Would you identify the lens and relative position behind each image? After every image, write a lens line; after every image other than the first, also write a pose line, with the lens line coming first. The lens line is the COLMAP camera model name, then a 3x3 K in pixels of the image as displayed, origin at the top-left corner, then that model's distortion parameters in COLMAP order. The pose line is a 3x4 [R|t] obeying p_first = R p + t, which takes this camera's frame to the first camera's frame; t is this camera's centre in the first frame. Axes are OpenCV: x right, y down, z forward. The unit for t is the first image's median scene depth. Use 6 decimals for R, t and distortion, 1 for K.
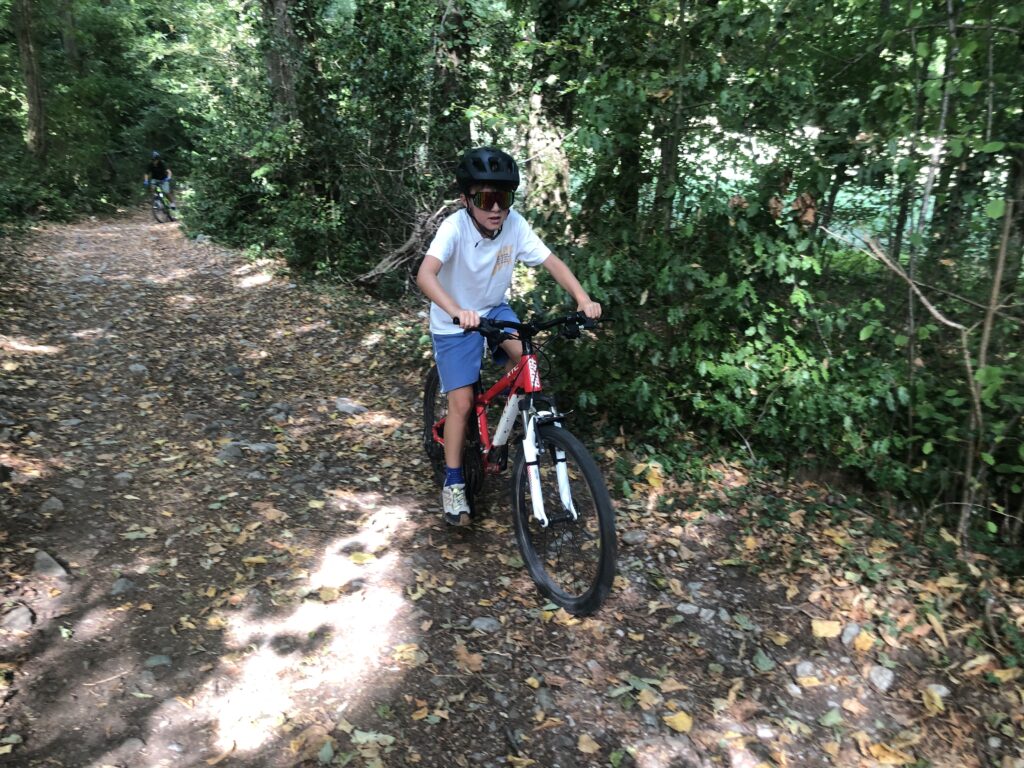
lens RADIAL K [[843.7, 0, 512.0], [0, 843.7, 368.8], [0, 0, 1]] dist [0.008679, -0.000539]
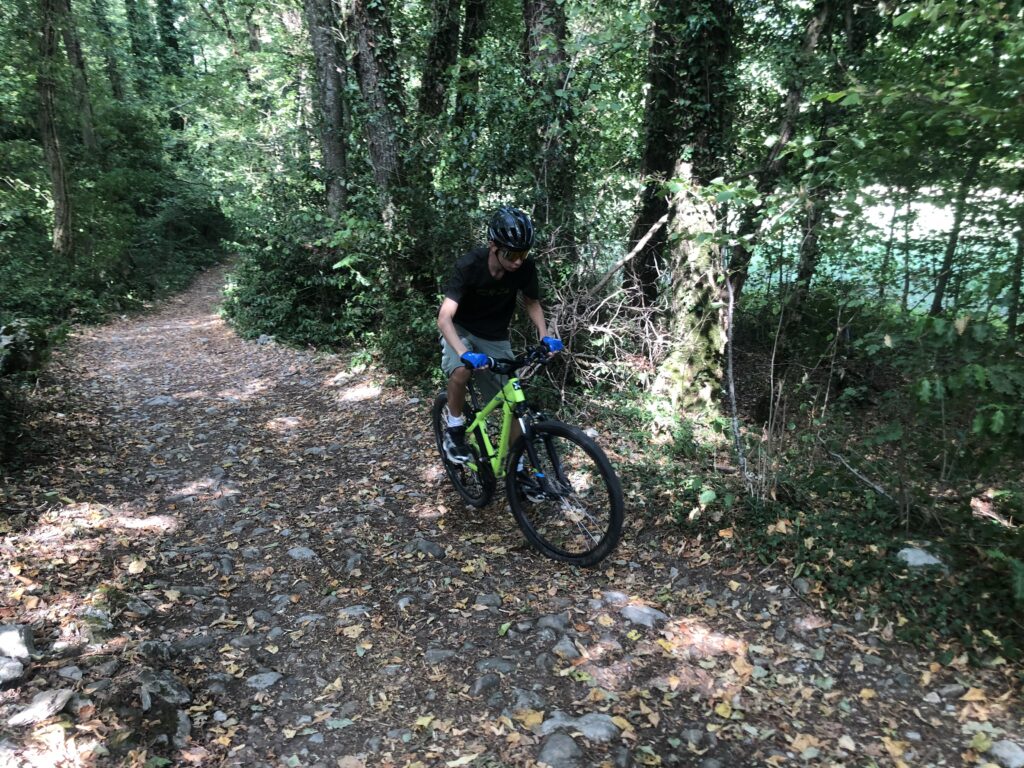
lens RADIAL K [[838.5, 0, 510.7], [0, 838.5, 365.9], [0, 0, 1]] dist [0.011190, 0.002723]
pose [[0.998825, -0.048346, 0.003292, -0.376357], [0.048452, 0.995344, -0.083323, -0.133098], [0.000751, 0.083385, 0.996517, 0.392573]]
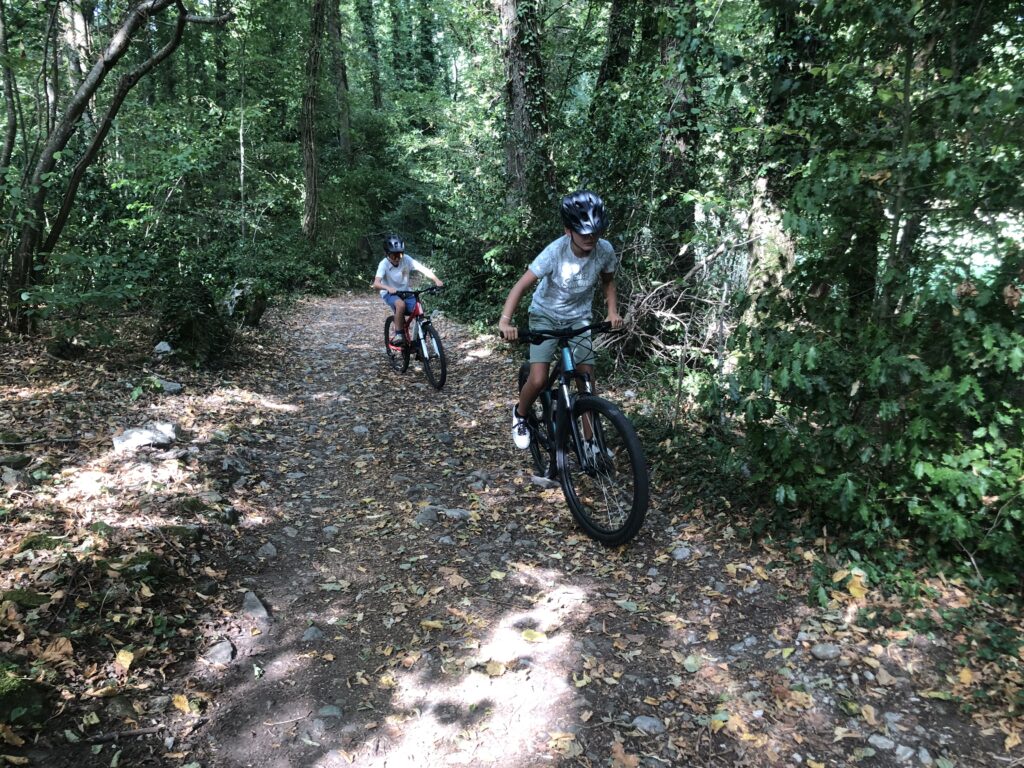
lens RADIAL K [[838.5, 0, 510.7], [0, 838.5, 365.9], [0, 0, 1]] dist [0.011190, 0.002723]
pose [[0.963354, 0.042842, -0.264790, 0.036727], [-0.067944, 0.993943, -0.086378, -0.003611], [0.259485, 0.101203, 0.960430, 0.009026]]
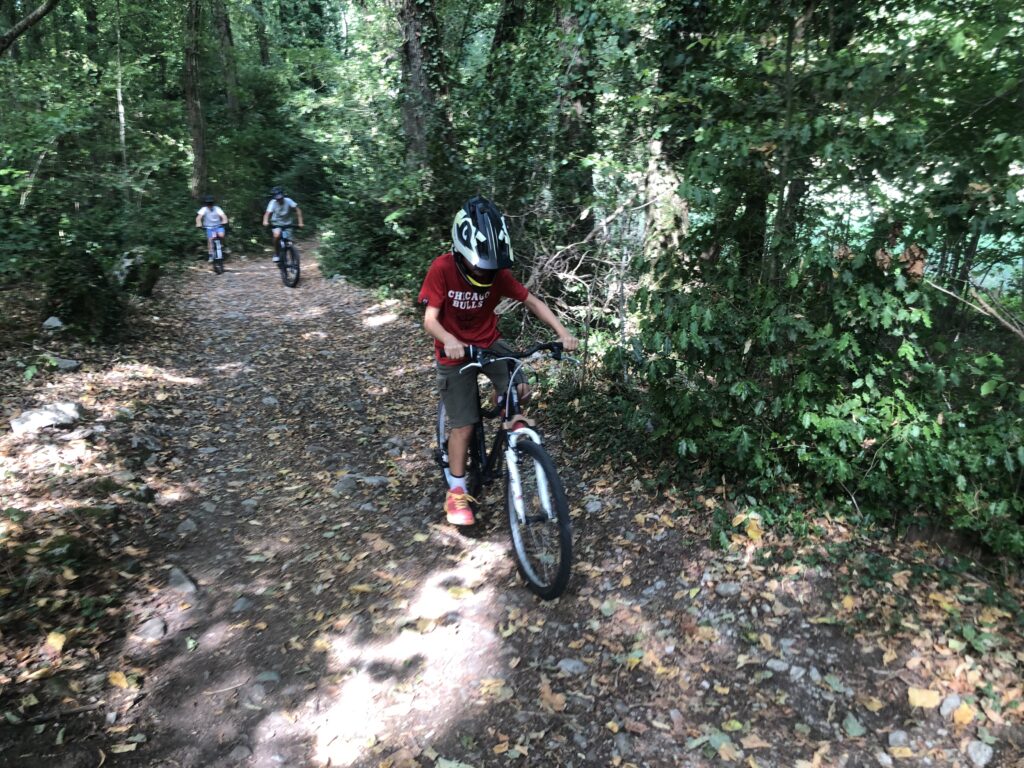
lens RADIAL K [[846.7, 0, 508.3], [0, 846.7, 350.6], [0, 0, 1]] dist [0.014375, -0.001150]
pose [[0.988157, 0.019170, -0.152244, 0.029665], [-0.029068, 0.997586, -0.063058, -0.008241], [0.150668, 0.066737, 0.986329, -0.037094]]
